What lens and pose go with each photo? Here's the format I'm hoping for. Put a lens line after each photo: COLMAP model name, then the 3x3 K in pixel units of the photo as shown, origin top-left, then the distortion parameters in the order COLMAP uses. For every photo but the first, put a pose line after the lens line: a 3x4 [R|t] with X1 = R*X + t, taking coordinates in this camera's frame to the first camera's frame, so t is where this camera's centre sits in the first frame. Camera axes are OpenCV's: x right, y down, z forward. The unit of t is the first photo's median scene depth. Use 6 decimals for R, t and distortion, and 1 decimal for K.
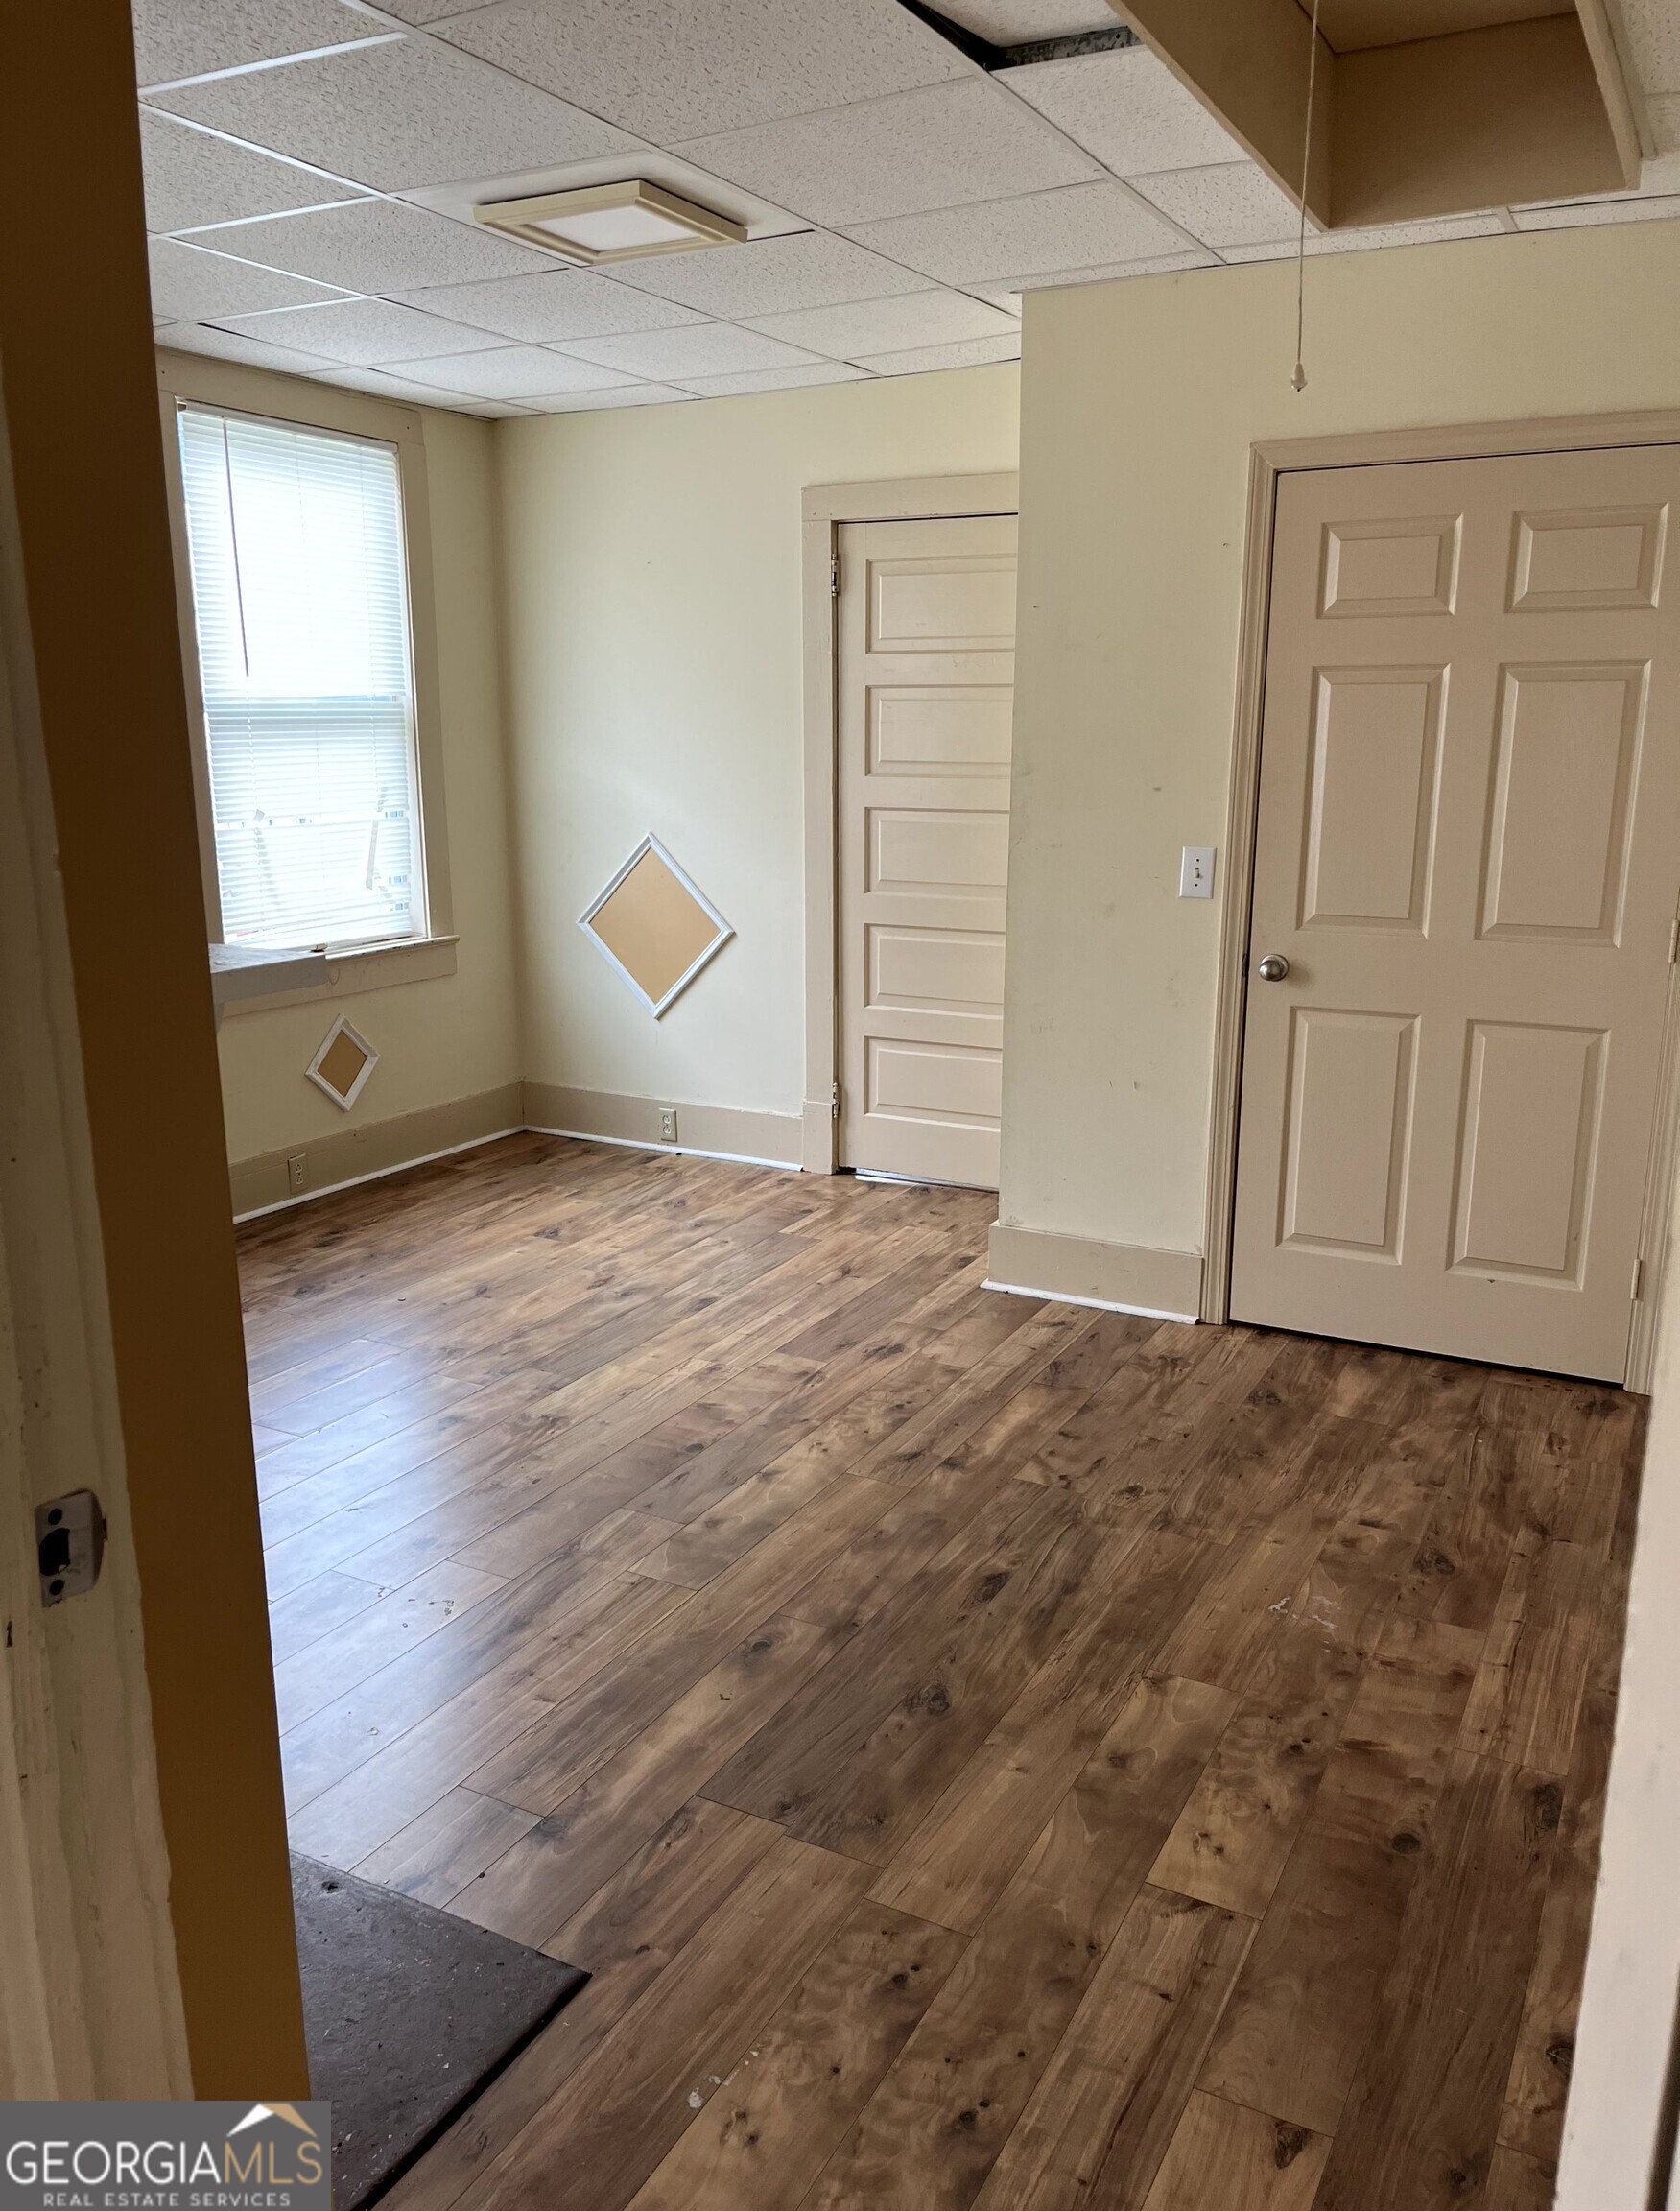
lens RADIAL K [[1700.4, 0, 841.1], [0, 1700.4, 1108.9], [0, 0, 1]] dist [0.066345, -0.096929]
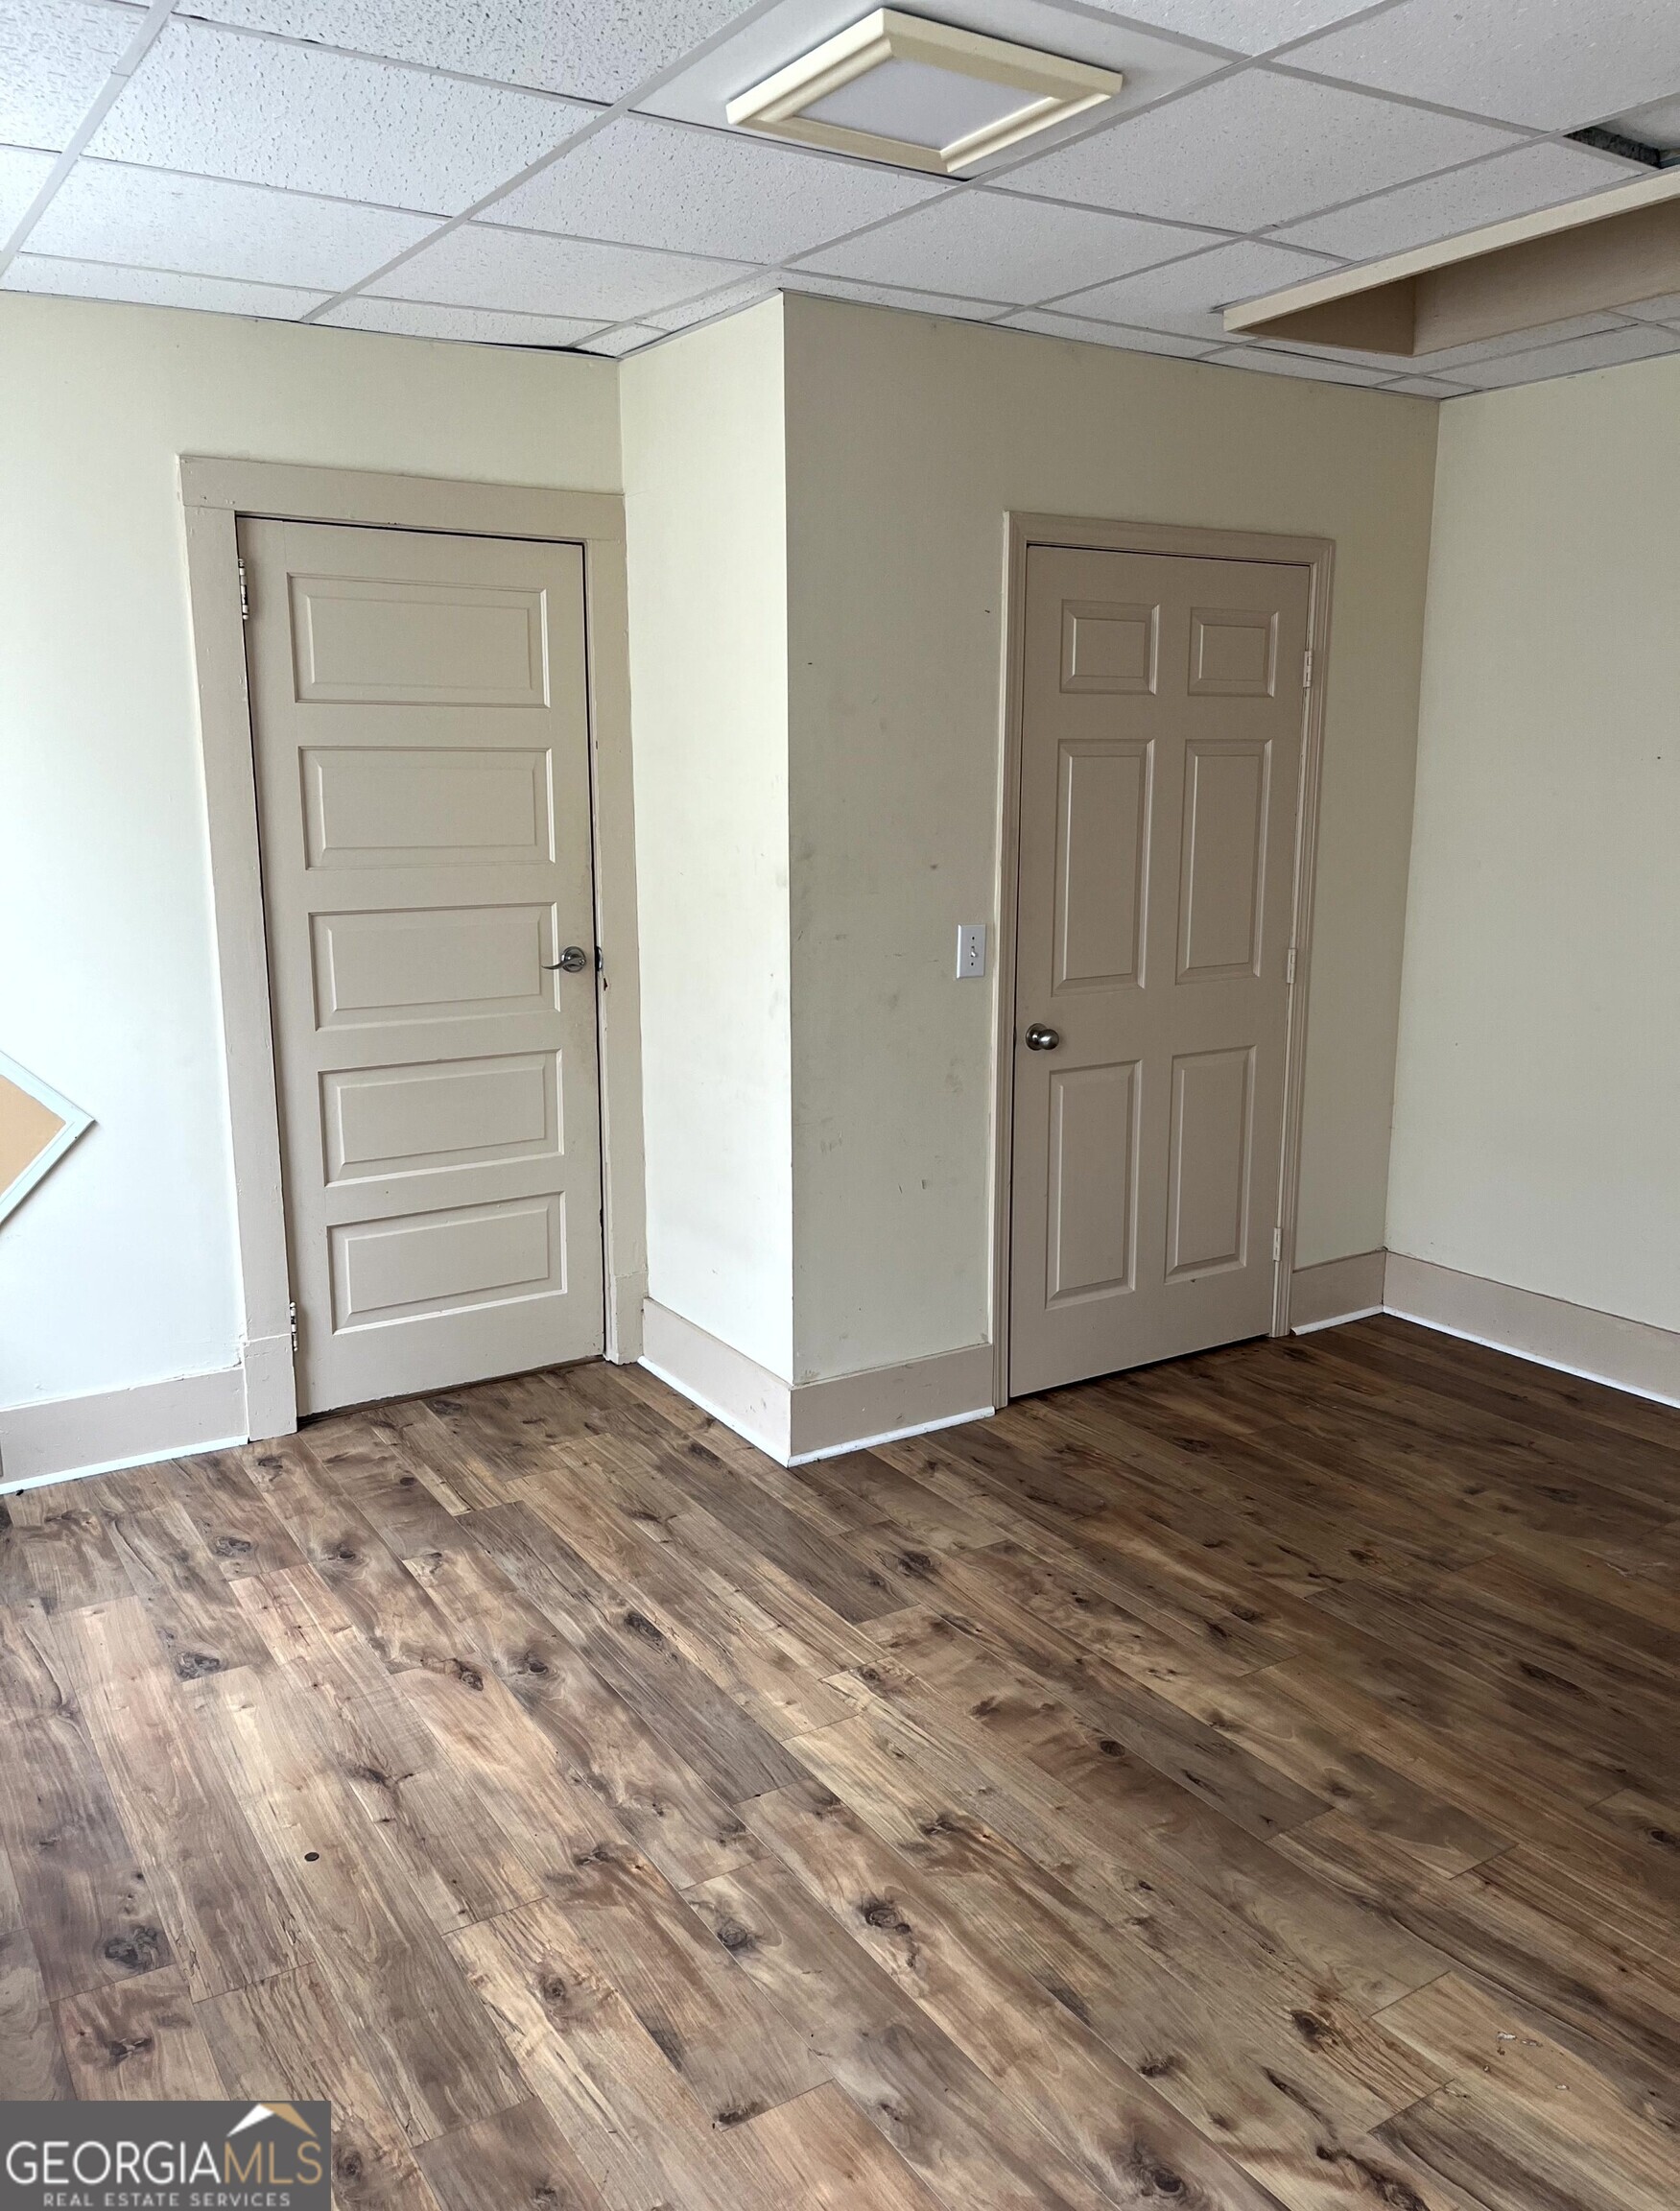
lens RADIAL K [[1700.4, 0, 848.5], [0, 1700.4, 1100.9], [0, 0, 1]] dist [0.066345, -0.096929]
pose [[0.491269, -0.172893, 0.853676, -0.648548], [0.198817, 0.976486, 0.083351, -0.148666], [-0.848013, 0.128778, 0.514092, 0.577856]]
